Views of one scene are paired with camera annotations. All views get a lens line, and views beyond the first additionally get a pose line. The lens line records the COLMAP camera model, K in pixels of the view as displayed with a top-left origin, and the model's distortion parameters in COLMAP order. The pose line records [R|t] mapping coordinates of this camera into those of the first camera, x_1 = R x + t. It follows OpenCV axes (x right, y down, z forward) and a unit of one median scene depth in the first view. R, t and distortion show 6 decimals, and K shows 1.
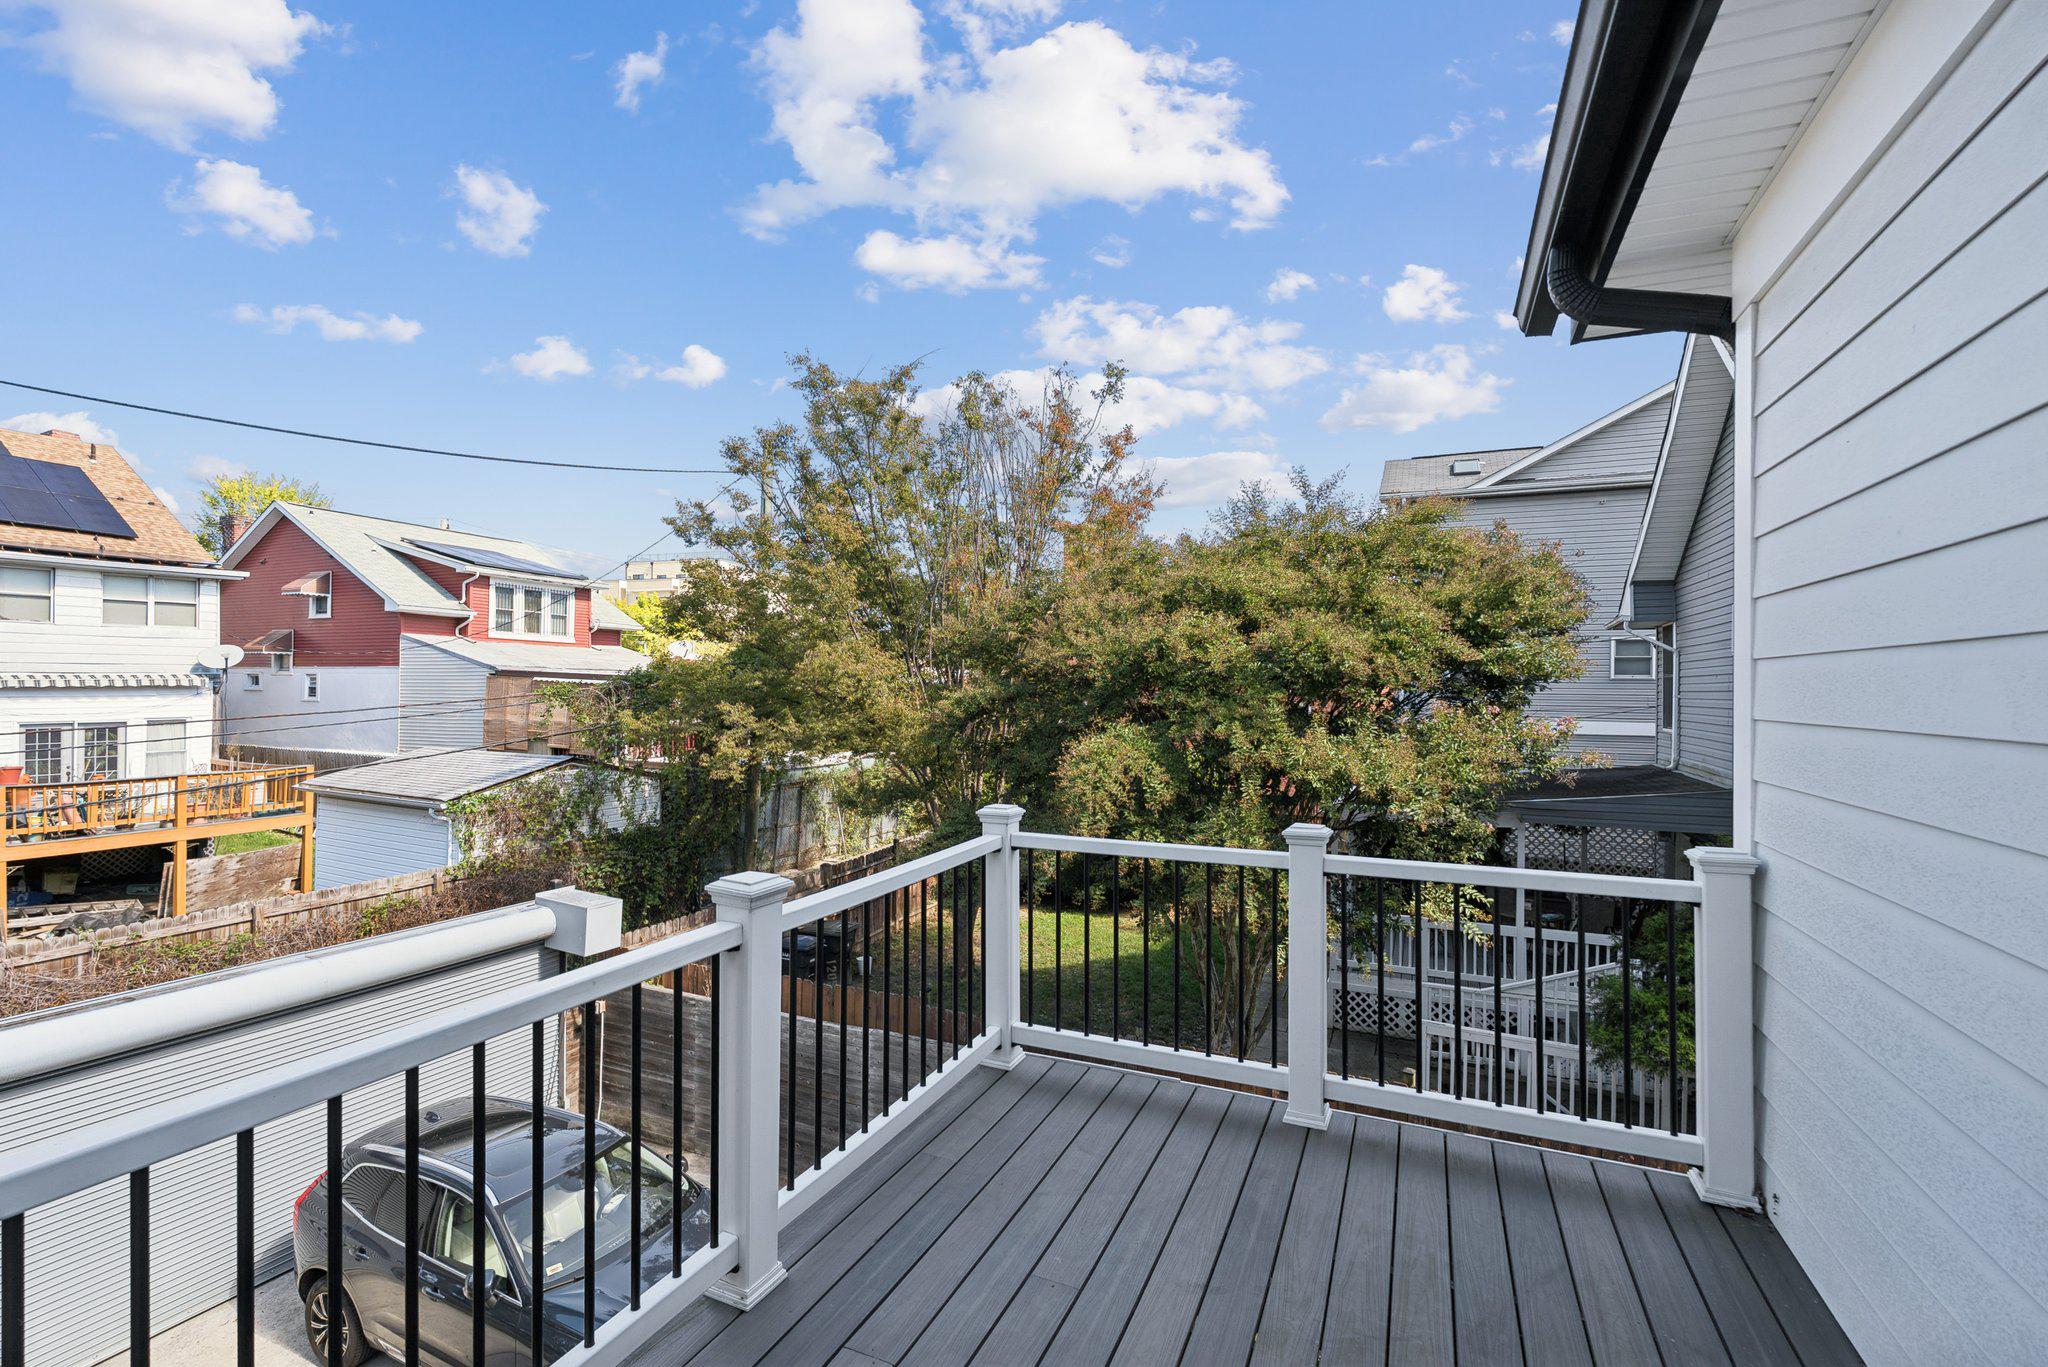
lens RADIAL K [[910.5, 0, 1020.3], [0, 910.5, 662.2], [0, 0, 1]] dist [-0.003422, -0.000046]
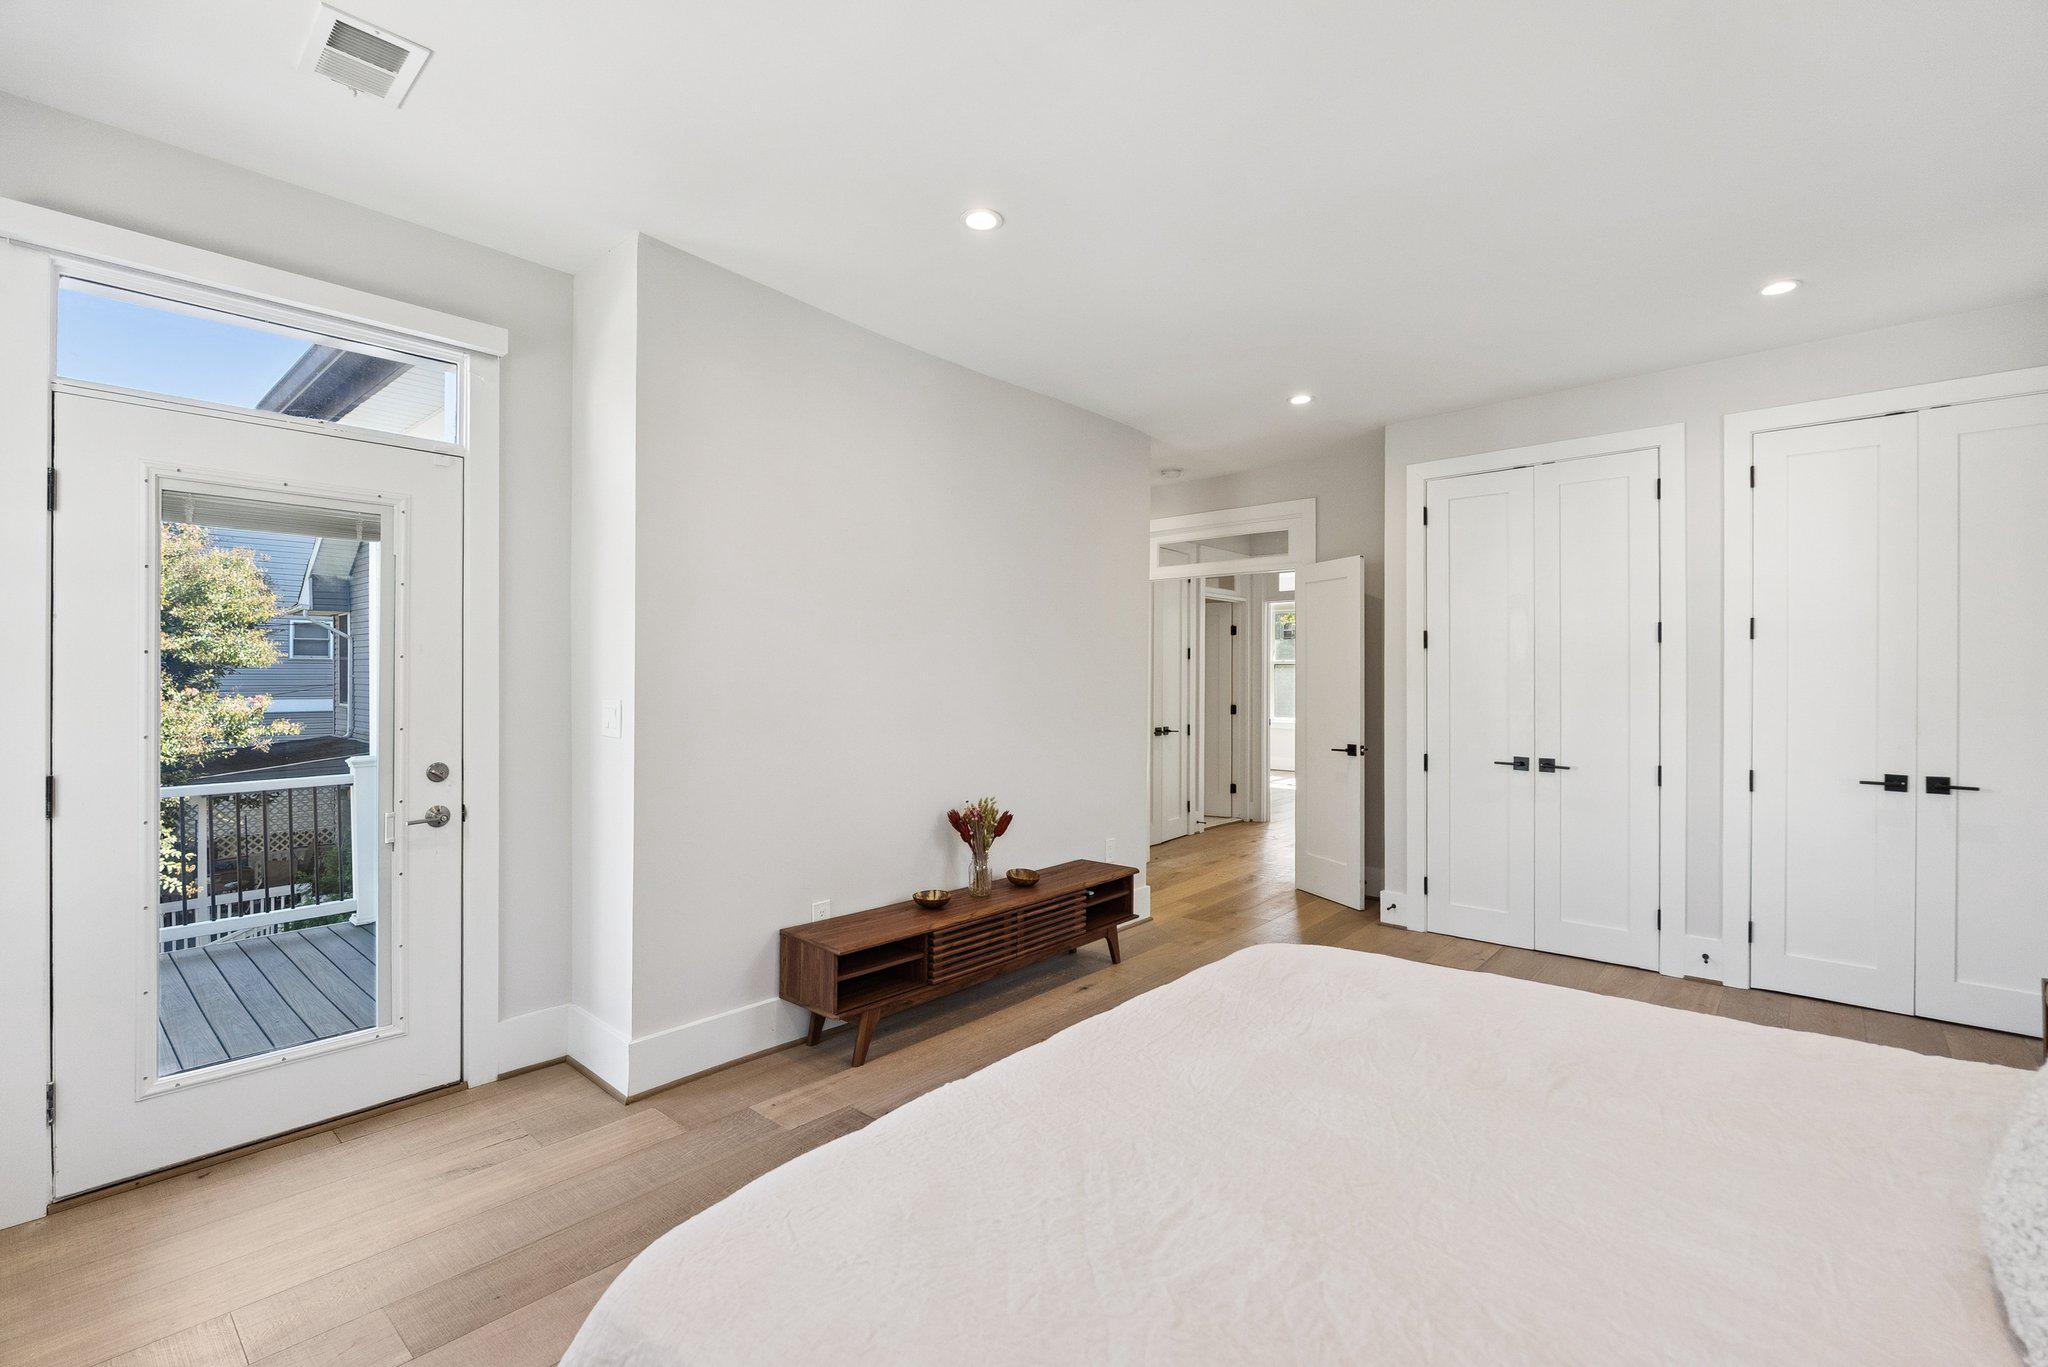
lens RADIAL K [[910.5, 0, 1020.3], [0, 910.5, 662.2], [0, 0, 1]] dist [-0.003422, -0.000046]
pose [[0.309278, -0.013261, 0.950879, -0.140567], [-0.008104, 0.999830, 0.016579, -0.007044], [-0.950937, -0.012834, 0.309118, -0.204947]]
